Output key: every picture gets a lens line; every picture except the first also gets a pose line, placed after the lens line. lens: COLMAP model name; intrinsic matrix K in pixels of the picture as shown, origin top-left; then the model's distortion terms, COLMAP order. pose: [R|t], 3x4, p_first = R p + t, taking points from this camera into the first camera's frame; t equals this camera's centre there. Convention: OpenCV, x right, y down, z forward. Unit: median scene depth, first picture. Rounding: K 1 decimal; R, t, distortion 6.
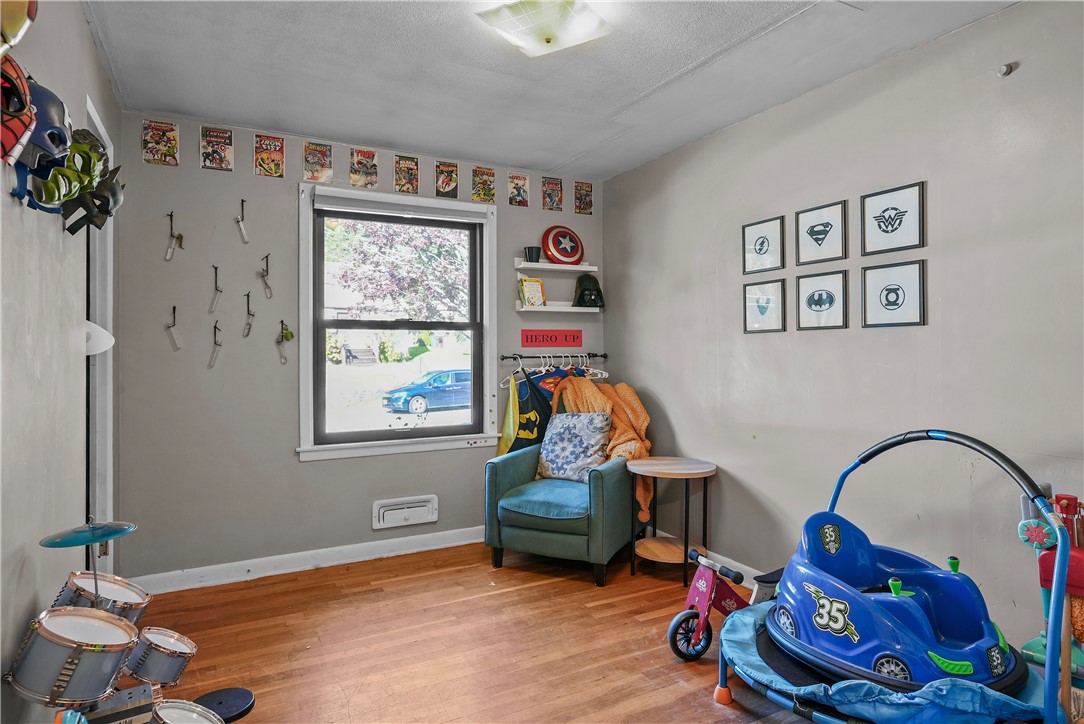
lens RADIAL K [[622.7, 0, 541.5], [0, 622.7, 350.1], [0, 0, 1]] dist [0.001206, -0.000266]
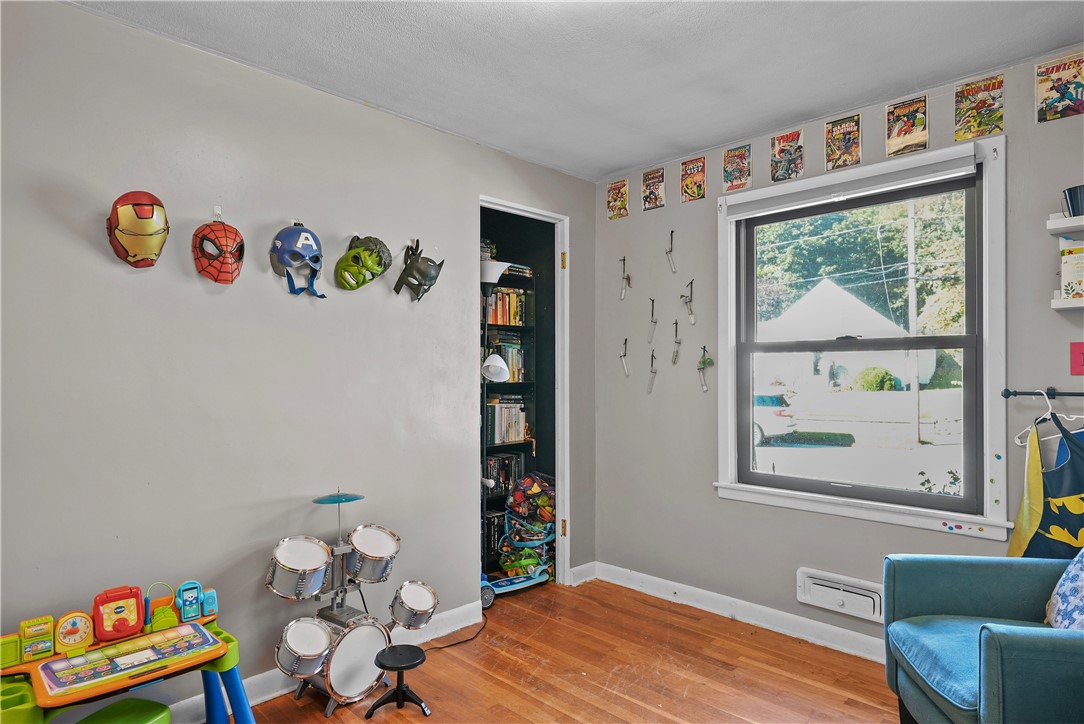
lens RADIAL K [[638.0, 0, 542.0], [0, 638.0, 362.0], [0, 0, 1]] dist [-0.000893, 0.001637]
pose [[0.273566, -0.005018, -0.961840, 0.451653], [0.011244, 0.999935, -0.002019, -0.023928], [0.961788, -0.010263, 0.273604, 0.478647]]
